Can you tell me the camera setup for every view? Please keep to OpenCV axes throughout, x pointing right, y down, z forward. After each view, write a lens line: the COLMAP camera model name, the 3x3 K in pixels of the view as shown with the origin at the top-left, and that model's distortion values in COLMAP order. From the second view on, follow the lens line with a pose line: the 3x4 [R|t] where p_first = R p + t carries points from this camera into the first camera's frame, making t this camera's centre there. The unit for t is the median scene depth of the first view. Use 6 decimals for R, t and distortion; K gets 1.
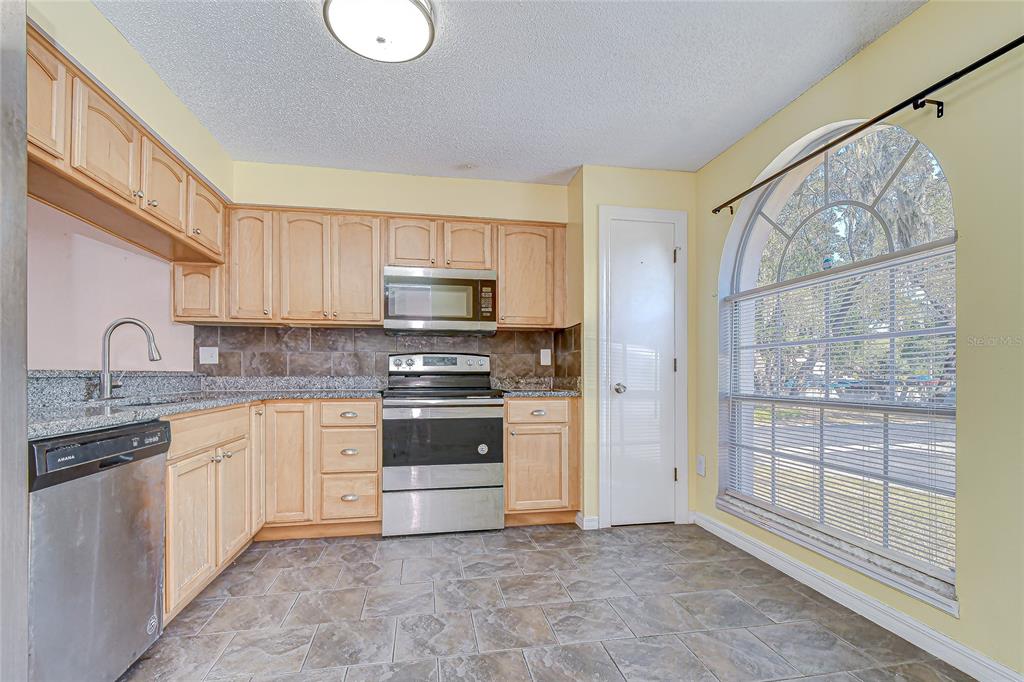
lens RADIAL K [[452.3, 0, 507.6], [0, 452.3, 372.8], [0, 0, 1]] dist [0.001128, -0.000168]
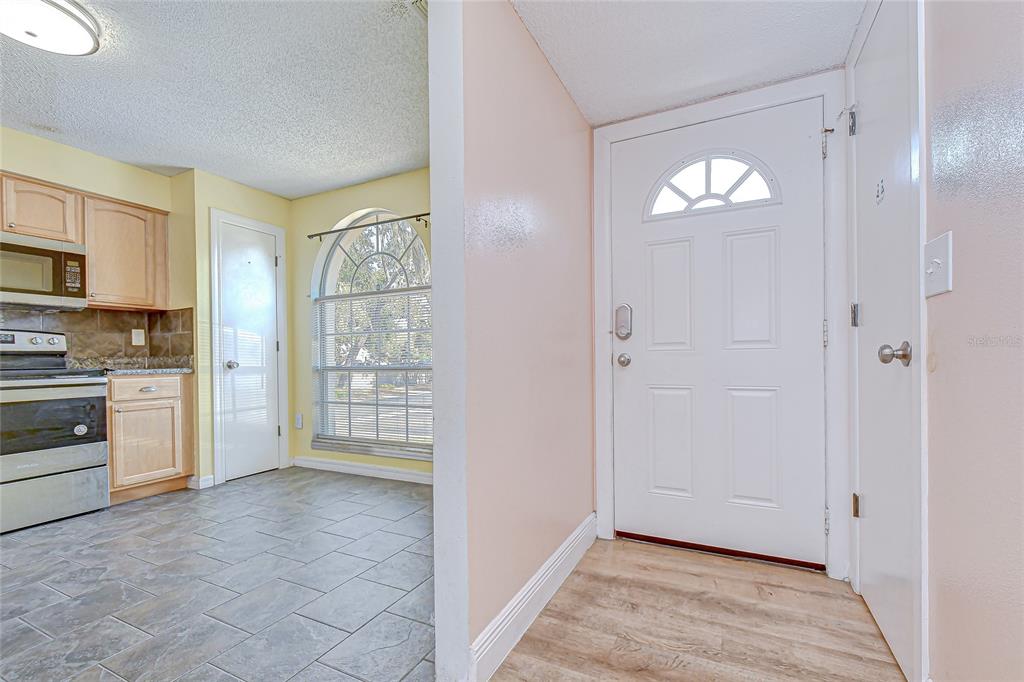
lens RADIAL K [[456.9, 0, 521.6], [0, 456.9, 361.3], [0, 0, 1]] dist [-0.016594, -0.000201]
pose [[0.585494, -0.010764, 0.810605, -0.274872], [0.010039, 0.999931, 0.006027, 0.024935], [-0.810614, 0.004609, 0.585562, -0.324392]]
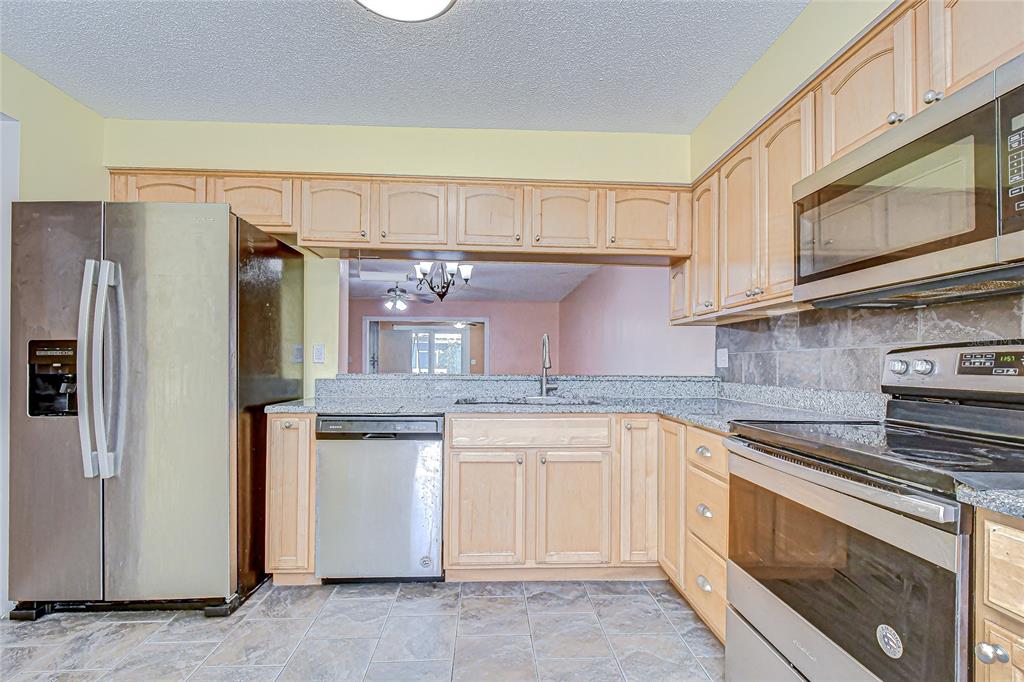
lens RADIAL K [[456.9, 0, 521.6], [0, 456.9, 361.3], [0, 0, 1]] dist [-0.016594, -0.000201]
pose [[-0.128359, -0.004527, -0.991717, 0.292668], [-0.005156, 0.999979, -0.003898, -0.028264], [0.991714, 0.004613, -0.128380, 0.770050]]
